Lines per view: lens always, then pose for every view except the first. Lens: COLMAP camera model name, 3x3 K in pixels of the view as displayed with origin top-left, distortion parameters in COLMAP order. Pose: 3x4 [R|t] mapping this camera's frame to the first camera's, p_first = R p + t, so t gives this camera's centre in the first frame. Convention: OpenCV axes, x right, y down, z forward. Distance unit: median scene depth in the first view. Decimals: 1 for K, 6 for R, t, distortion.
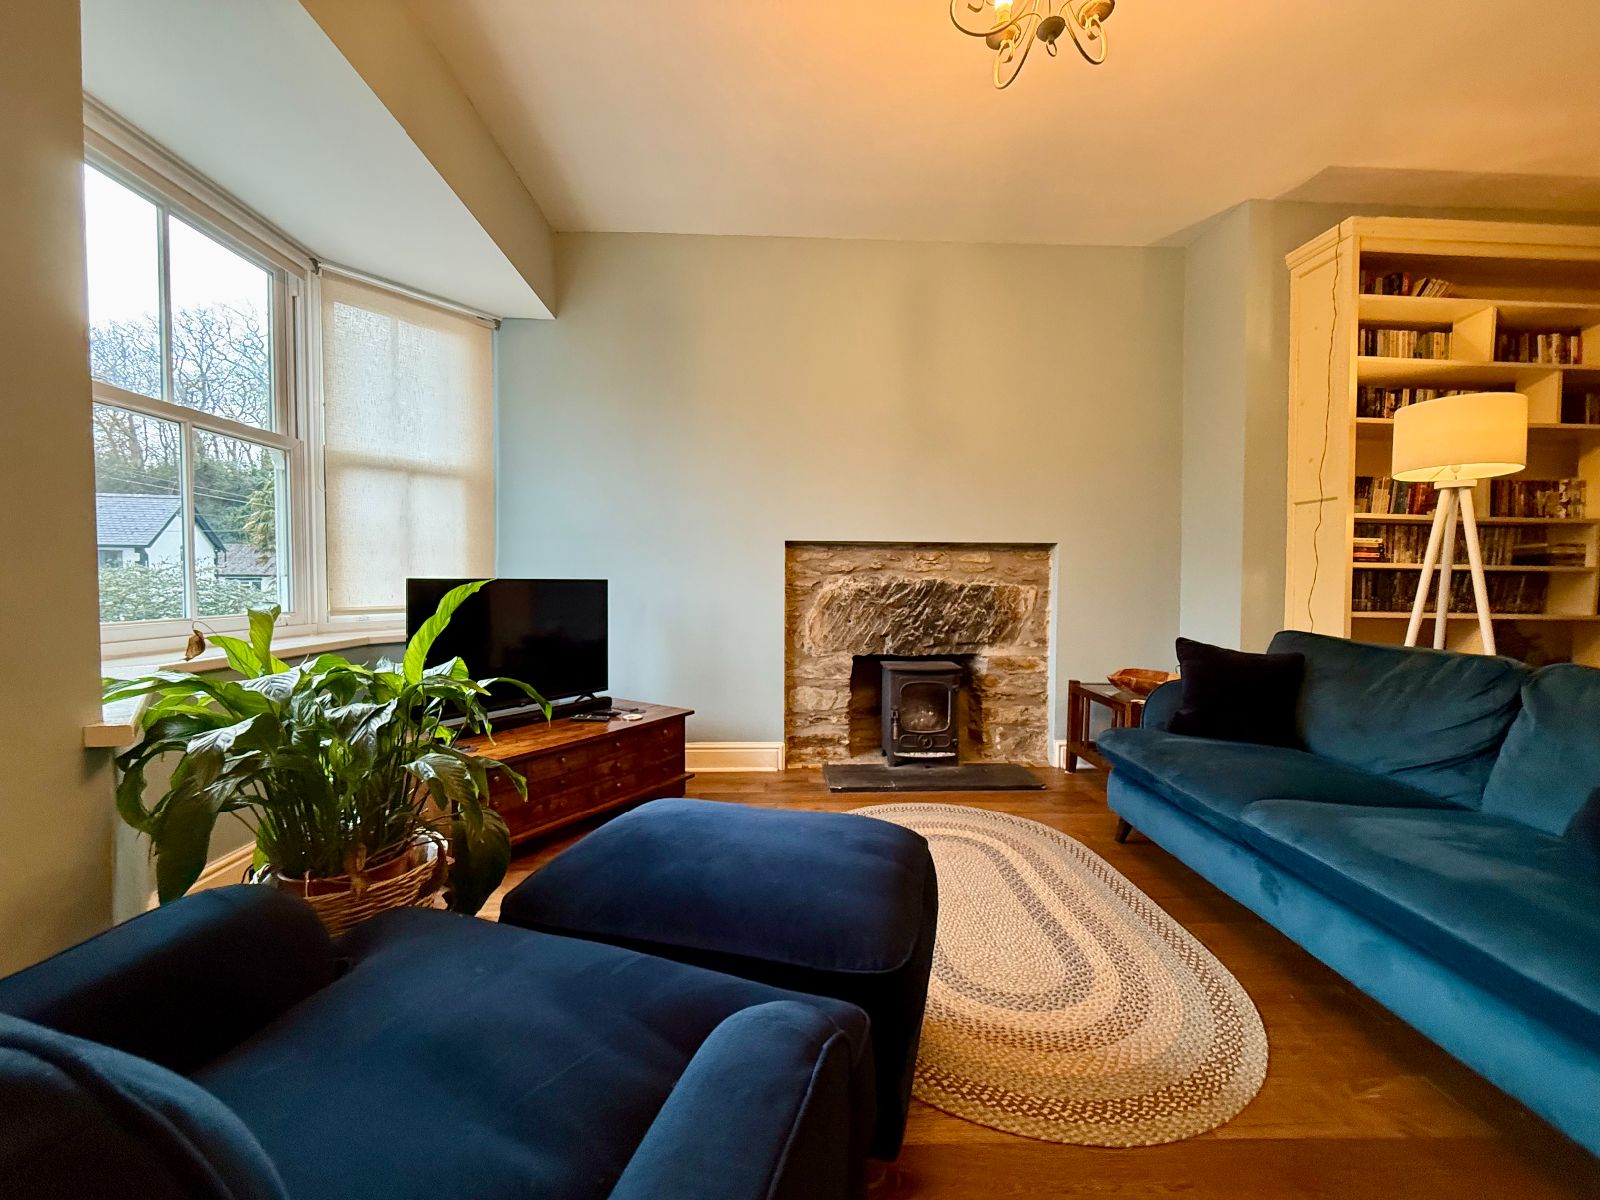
lens RADIAL K [[633.4, 0, 803.0], [0, 633.4, 598.0], [0, 0, 1]] dist [0.000703, -0.000296]
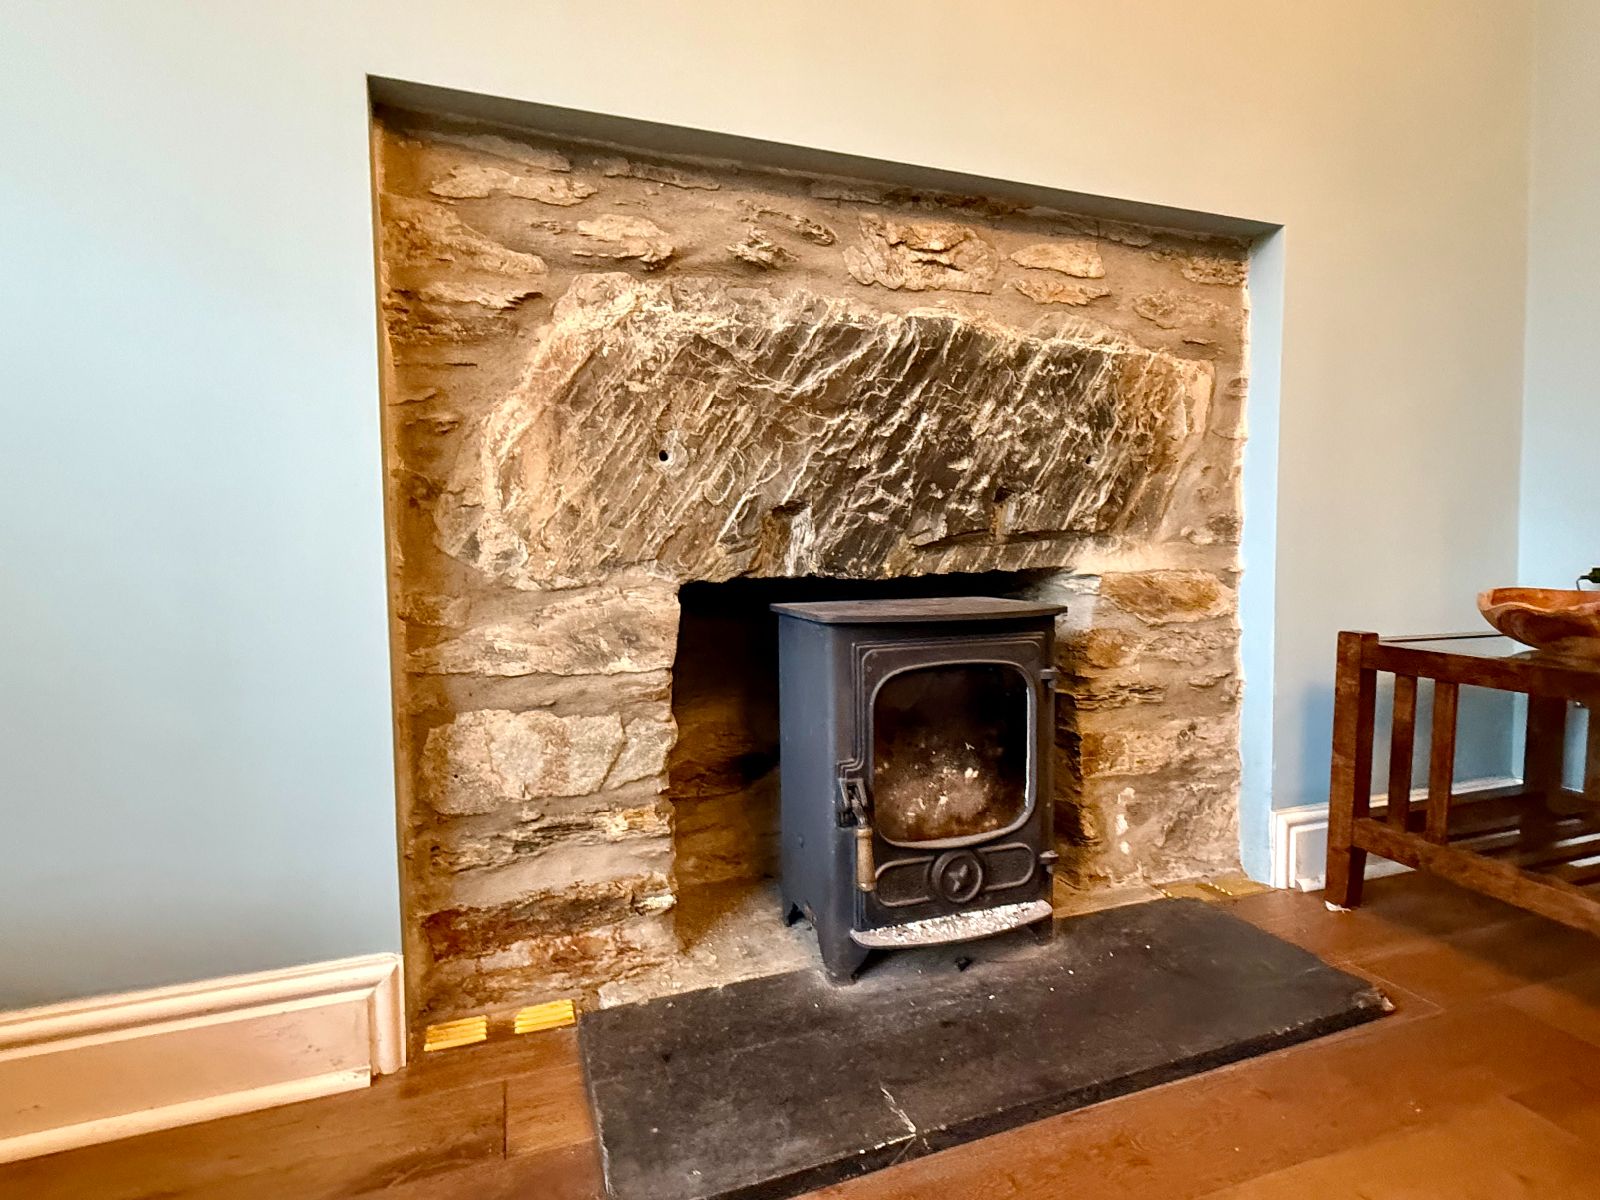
lens RADIAL K [[835.5, 0, 808.6], [0, 835.5, 604.4], [0, 0, 1]] dist [0.013338, -0.000698]
pose [[0.949143, -0.035273, 0.312864, 0.019546], [0.020829, 0.998562, 0.049391, 0.083730], [-0.314156, -0.040362, 0.948513, 0.644187]]
